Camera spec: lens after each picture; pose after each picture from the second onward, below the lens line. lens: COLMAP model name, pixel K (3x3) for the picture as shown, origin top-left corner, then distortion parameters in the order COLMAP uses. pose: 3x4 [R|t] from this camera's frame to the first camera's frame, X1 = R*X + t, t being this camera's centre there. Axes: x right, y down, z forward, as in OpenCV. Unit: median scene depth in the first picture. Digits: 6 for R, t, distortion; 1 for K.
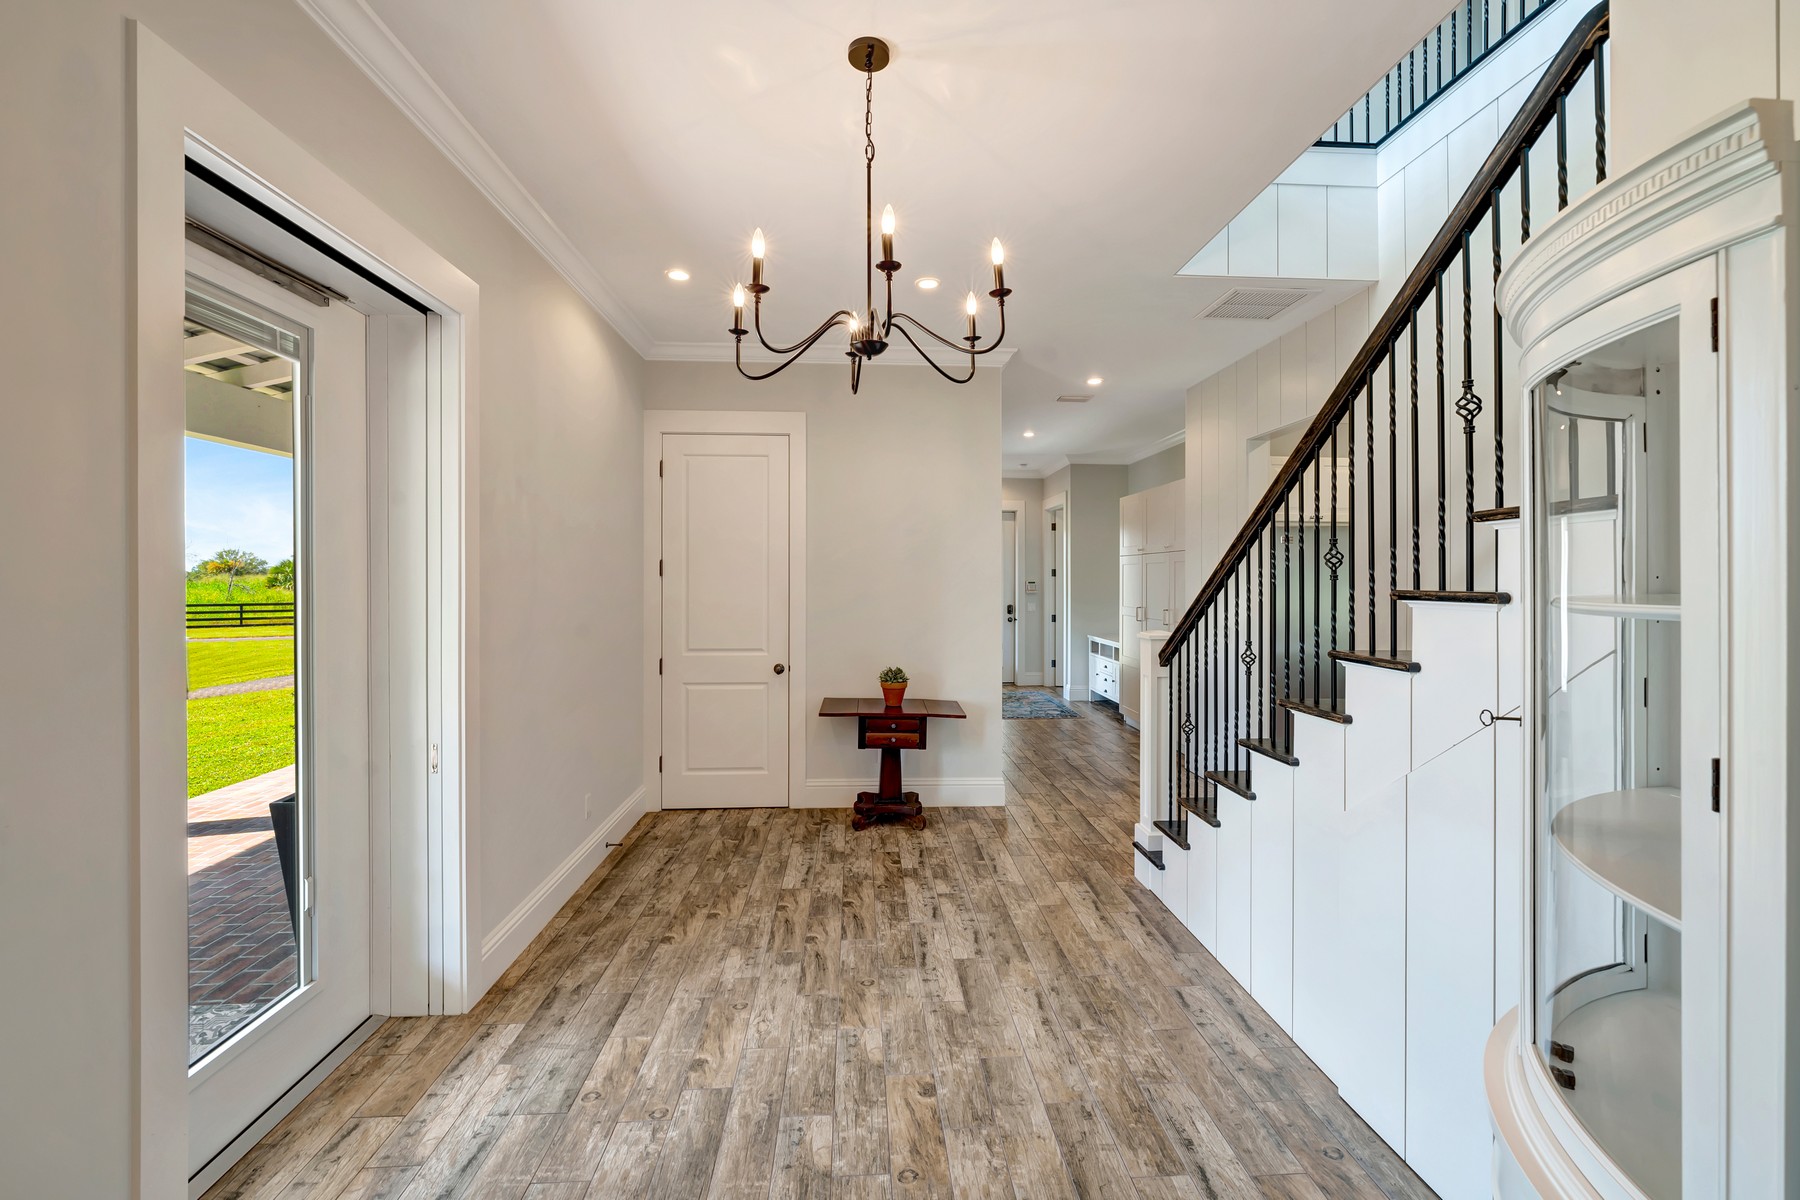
lens RADIAL K [[725.2, 0, 898.0], [0, 725.2, 587.4], [0, 0, 1]] dist [0.001717, -0.000420]
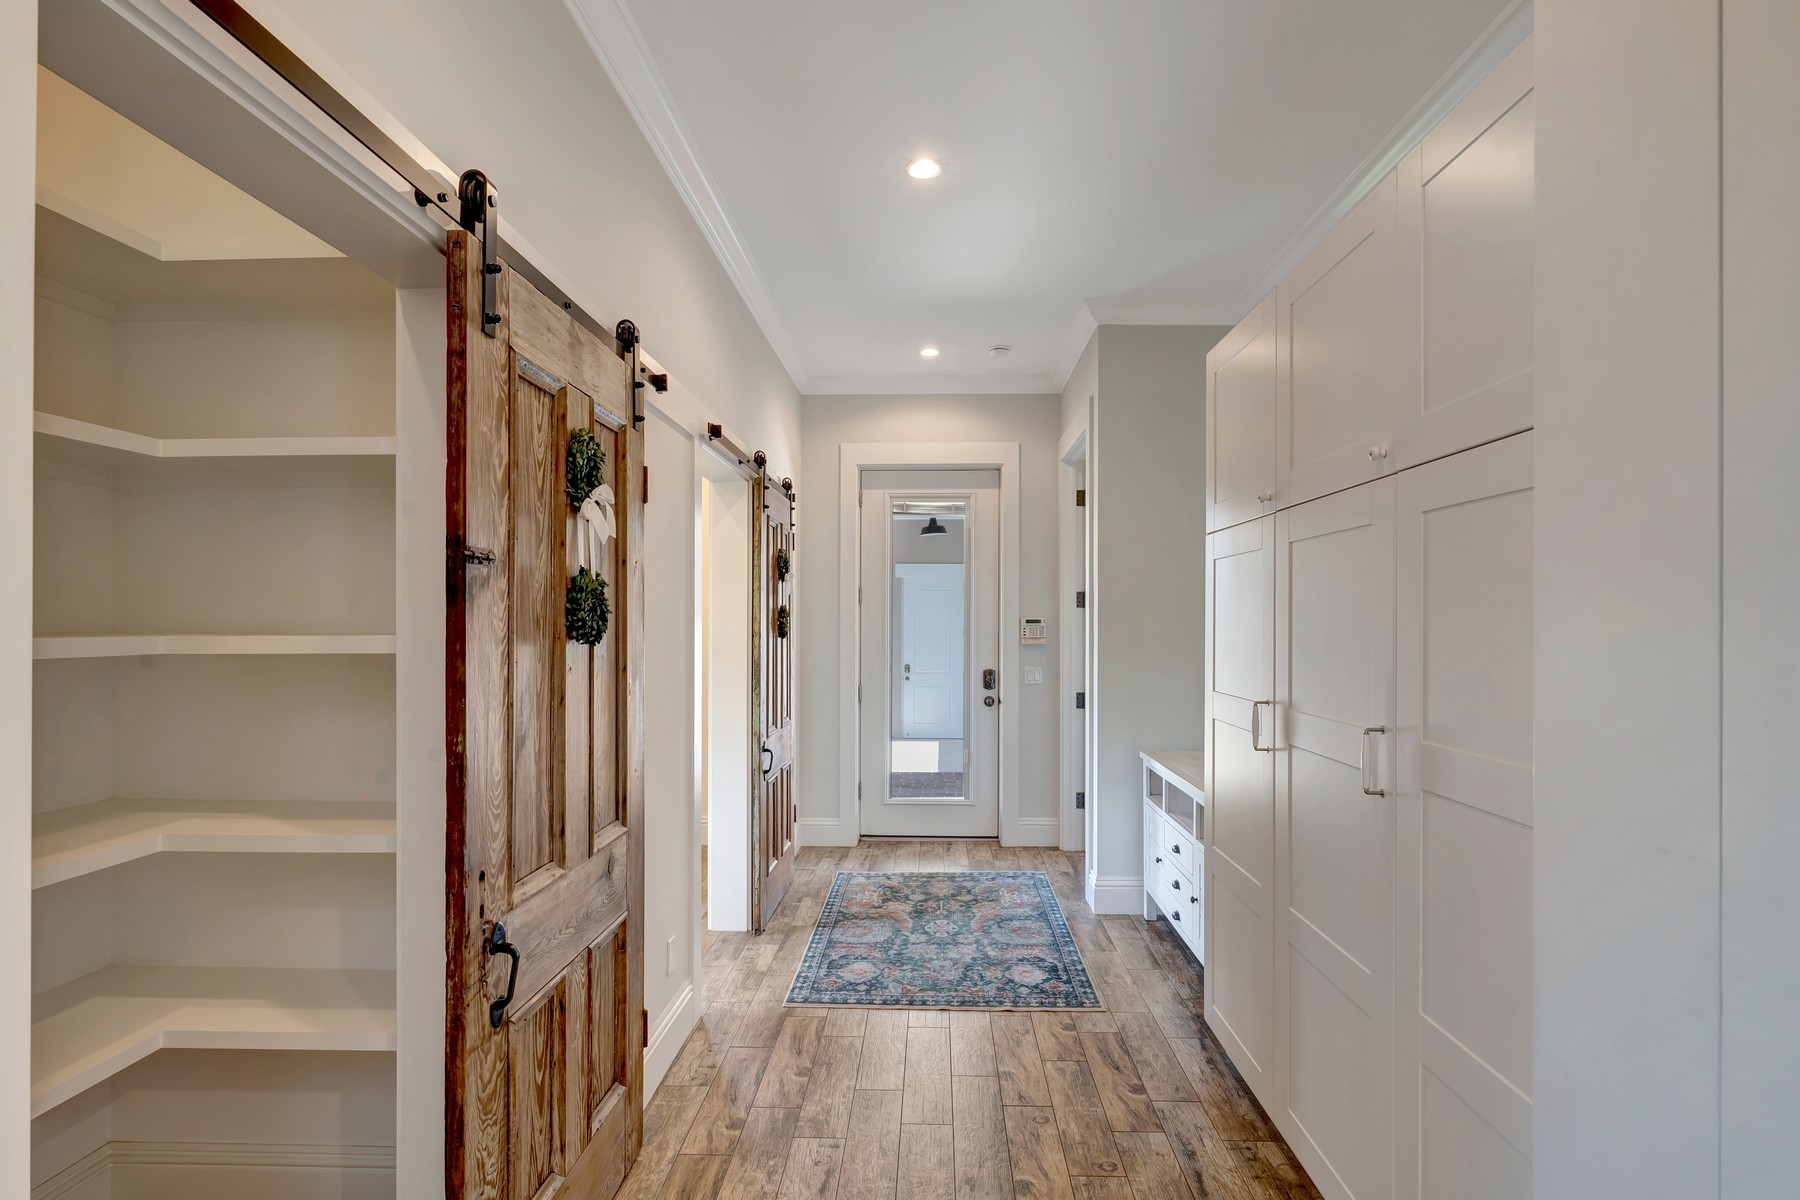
lens RADIAL K [[861.0, 0, 920.3], [0, 861.0, 630.8], [0, 0, 1]] dist [-0.001526, -0.000049]
pose [[0.996750, 0.007341, -0.080225, 0.159332], [-0.006954, 0.999963, 0.005096, -0.003096], [0.080260, -0.004522, 0.996764, 0.460796]]
